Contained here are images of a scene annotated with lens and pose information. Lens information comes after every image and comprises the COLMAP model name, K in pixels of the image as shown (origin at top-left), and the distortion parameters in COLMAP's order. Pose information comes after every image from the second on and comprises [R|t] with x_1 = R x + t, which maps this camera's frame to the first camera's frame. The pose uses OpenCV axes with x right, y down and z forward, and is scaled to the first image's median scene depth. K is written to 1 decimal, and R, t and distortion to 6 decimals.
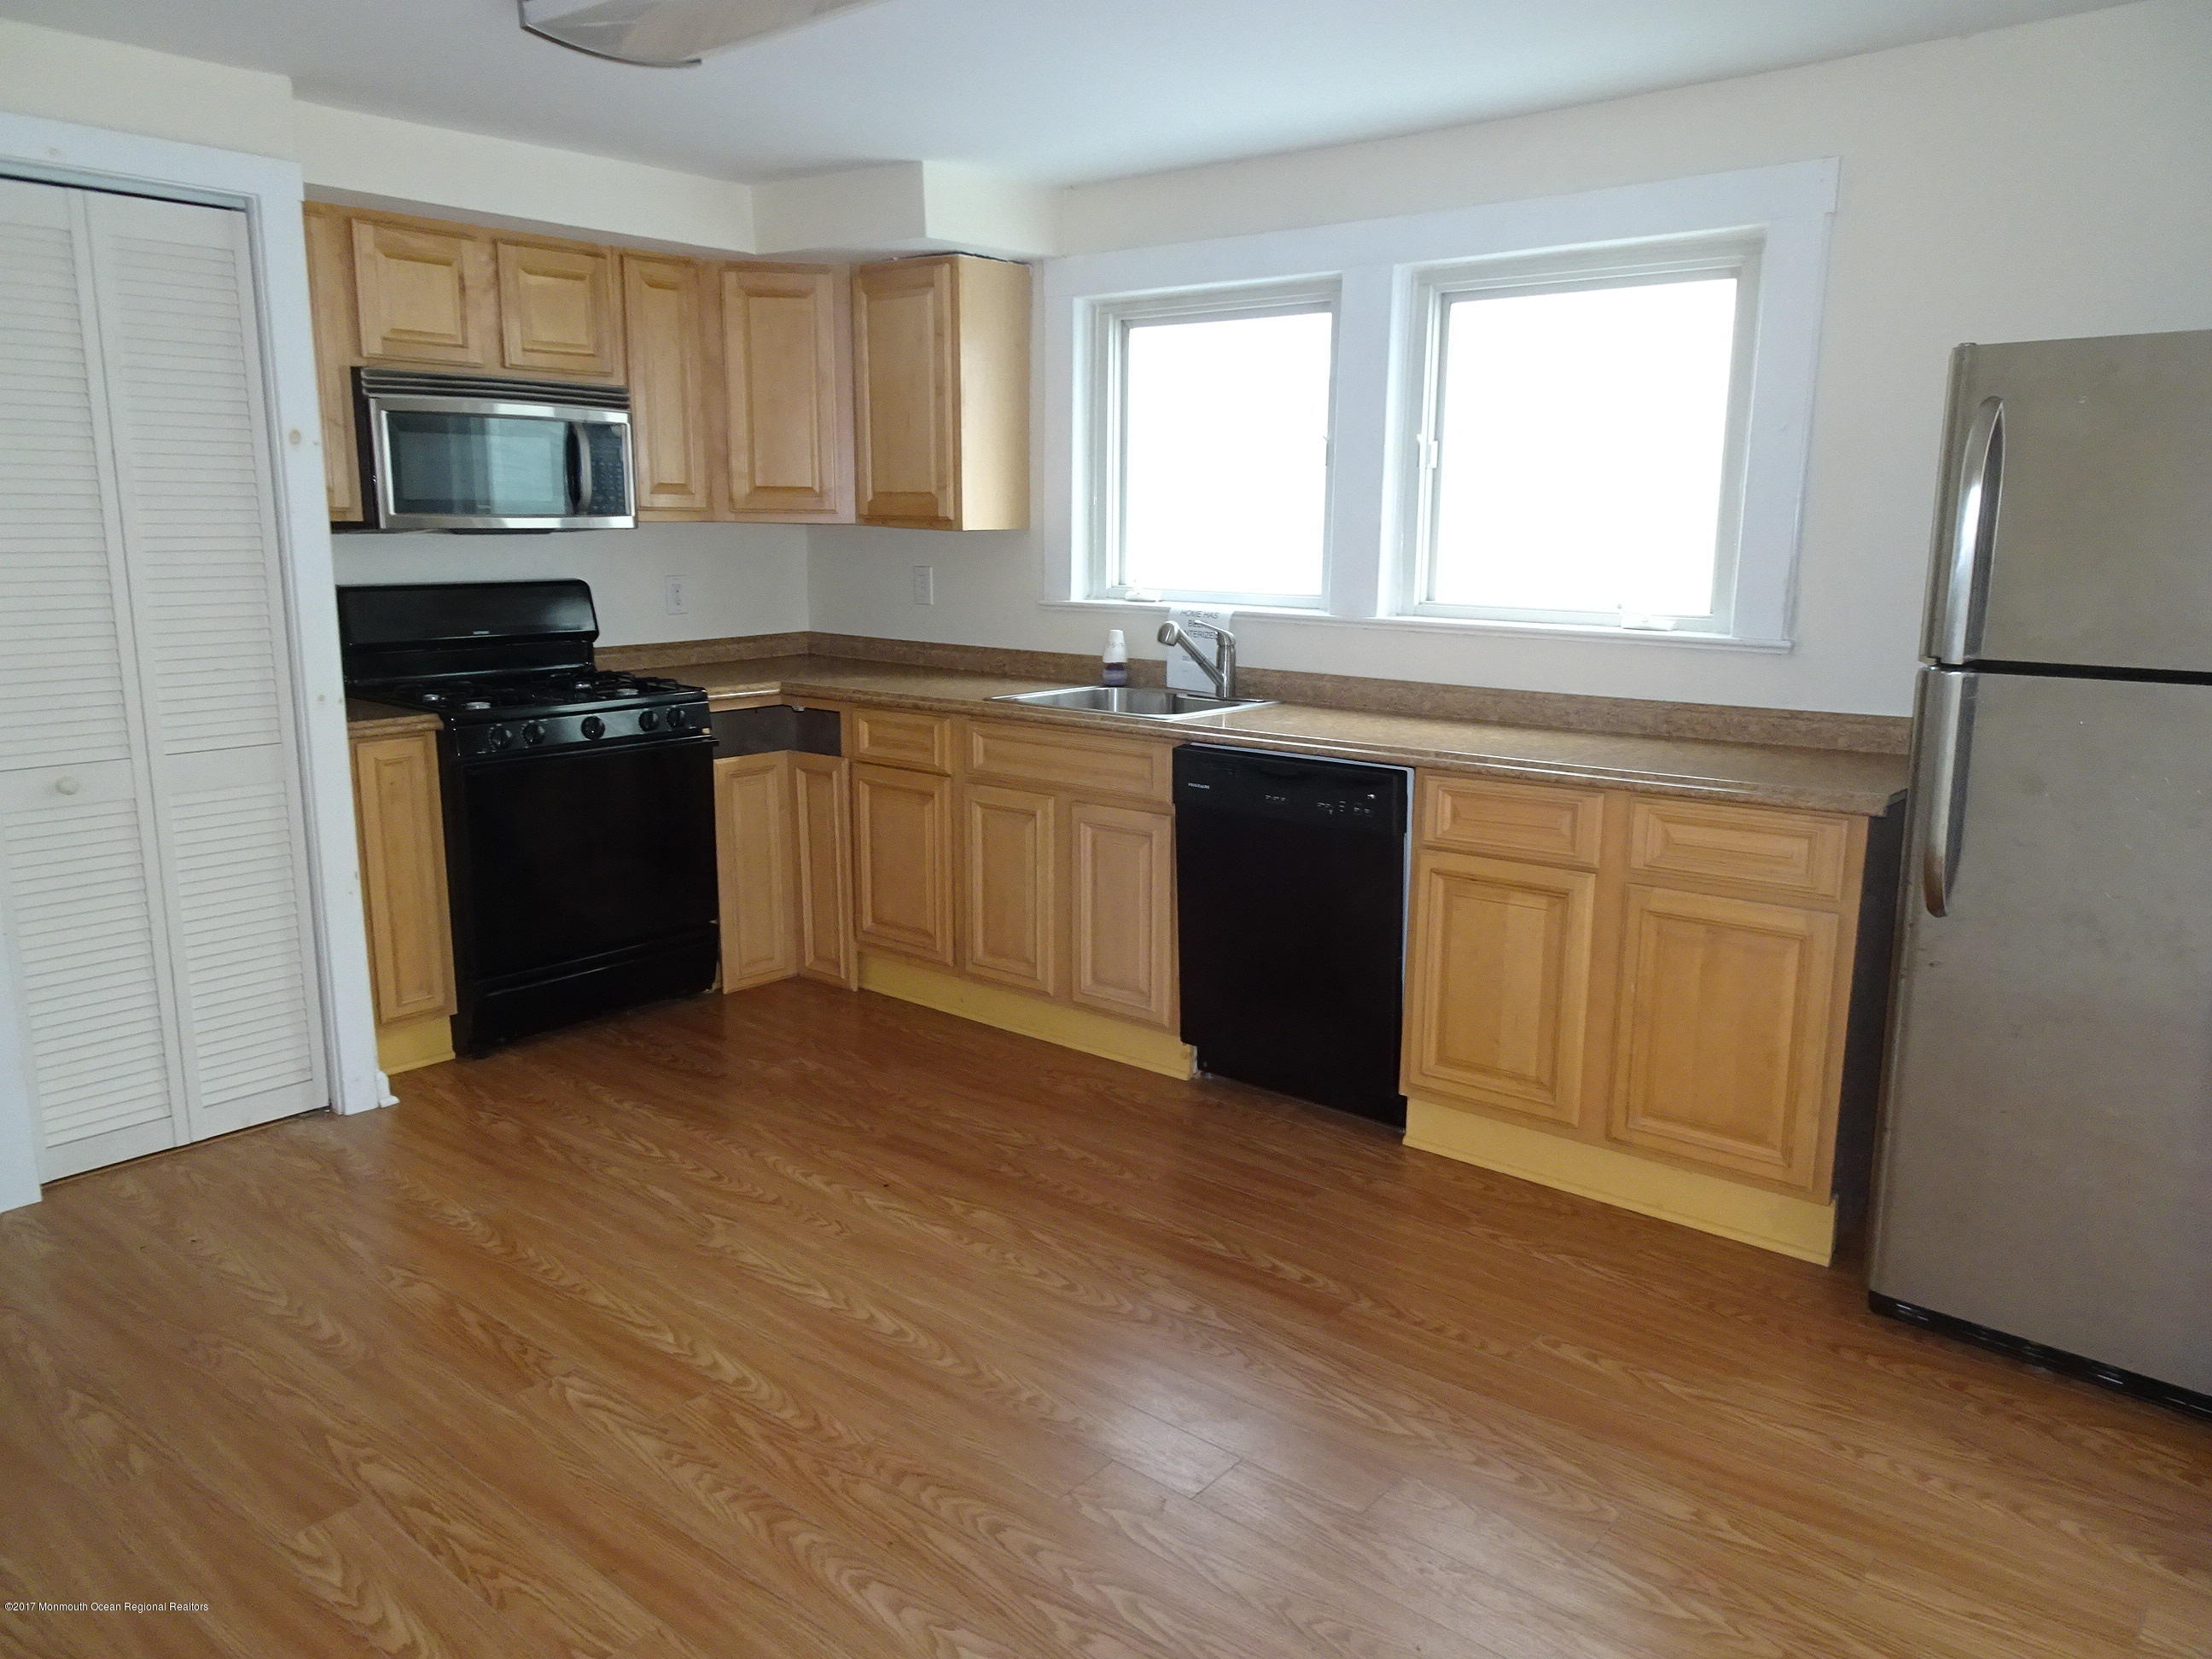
lens RADIAL K [[1570.2, 0, 1112.3], [0, 1570.2, 829.2], [0, 0, 1]] dist [-0.002099, -0.000890]
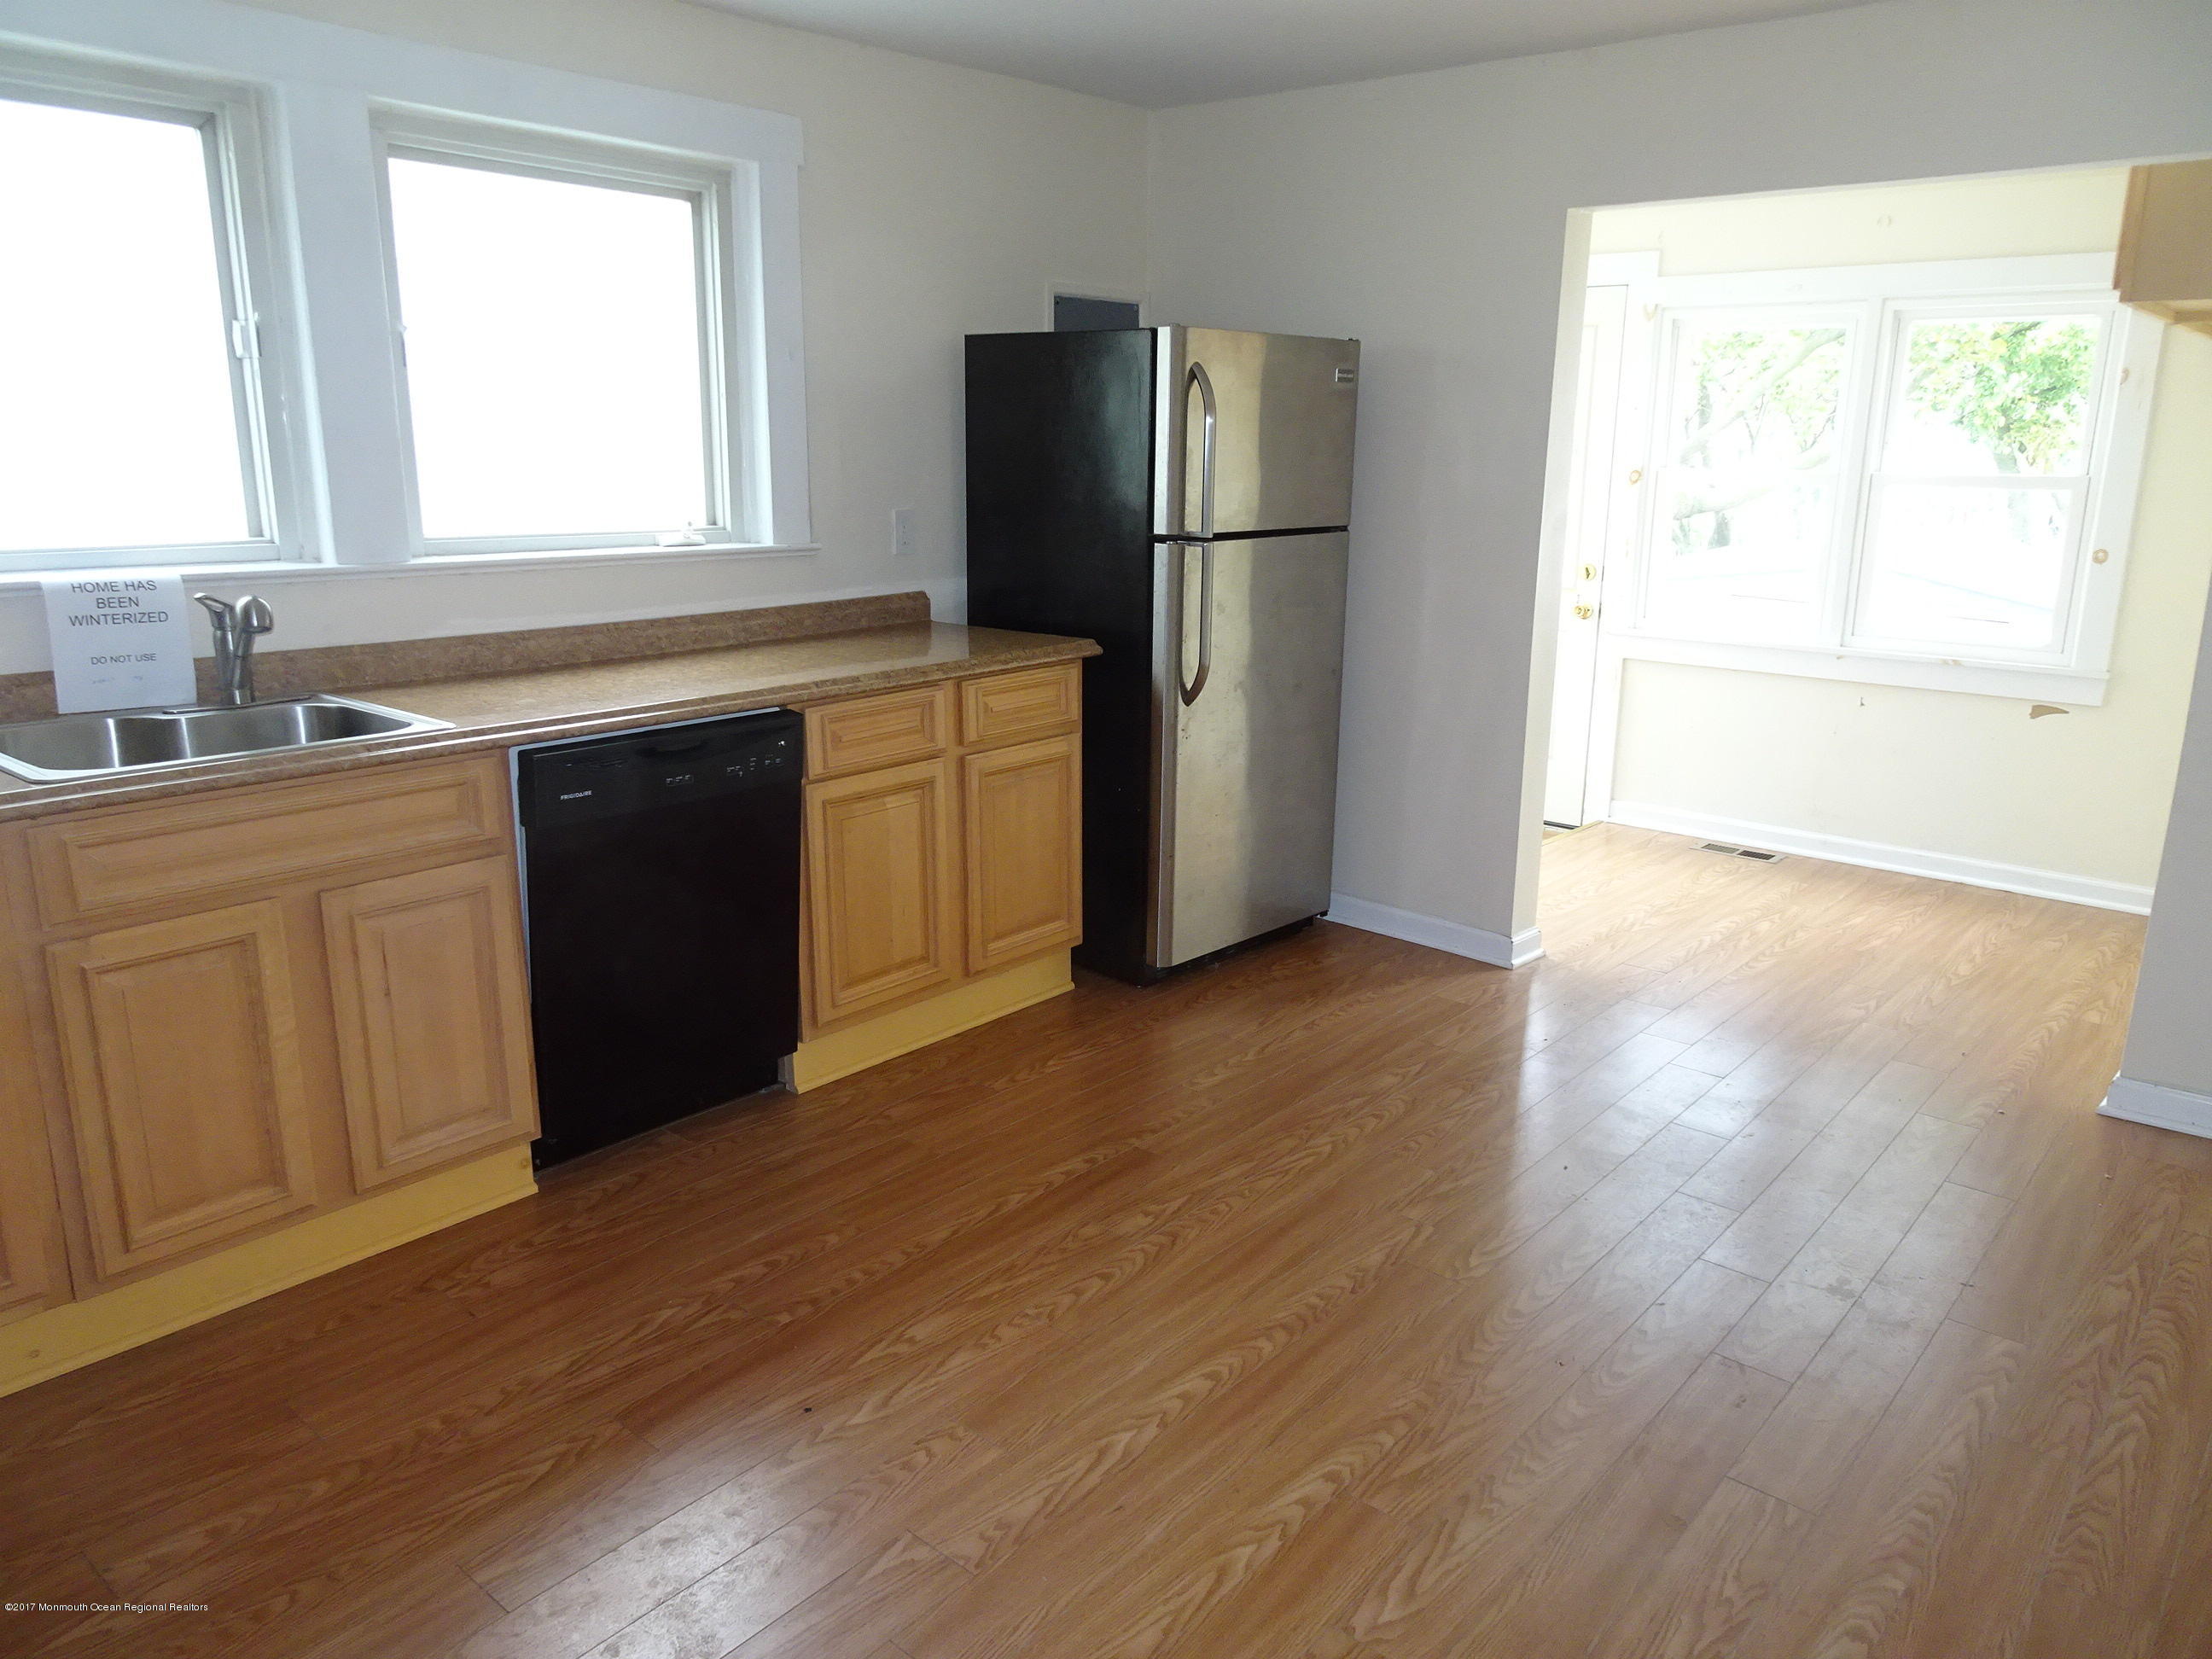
lens RADIAL K [[1570.2, 0, 1111.6], [0, 1570.2, 828.4], [0, 0, 1]] dist [-0.002099, -0.000890]
pose [[0.005190, -0.252031, 0.967705, -0.761487], [0.176079, 0.952829, 0.247212, -0.172324], [-0.984362, 0.169110, 0.049323, 0.789121]]
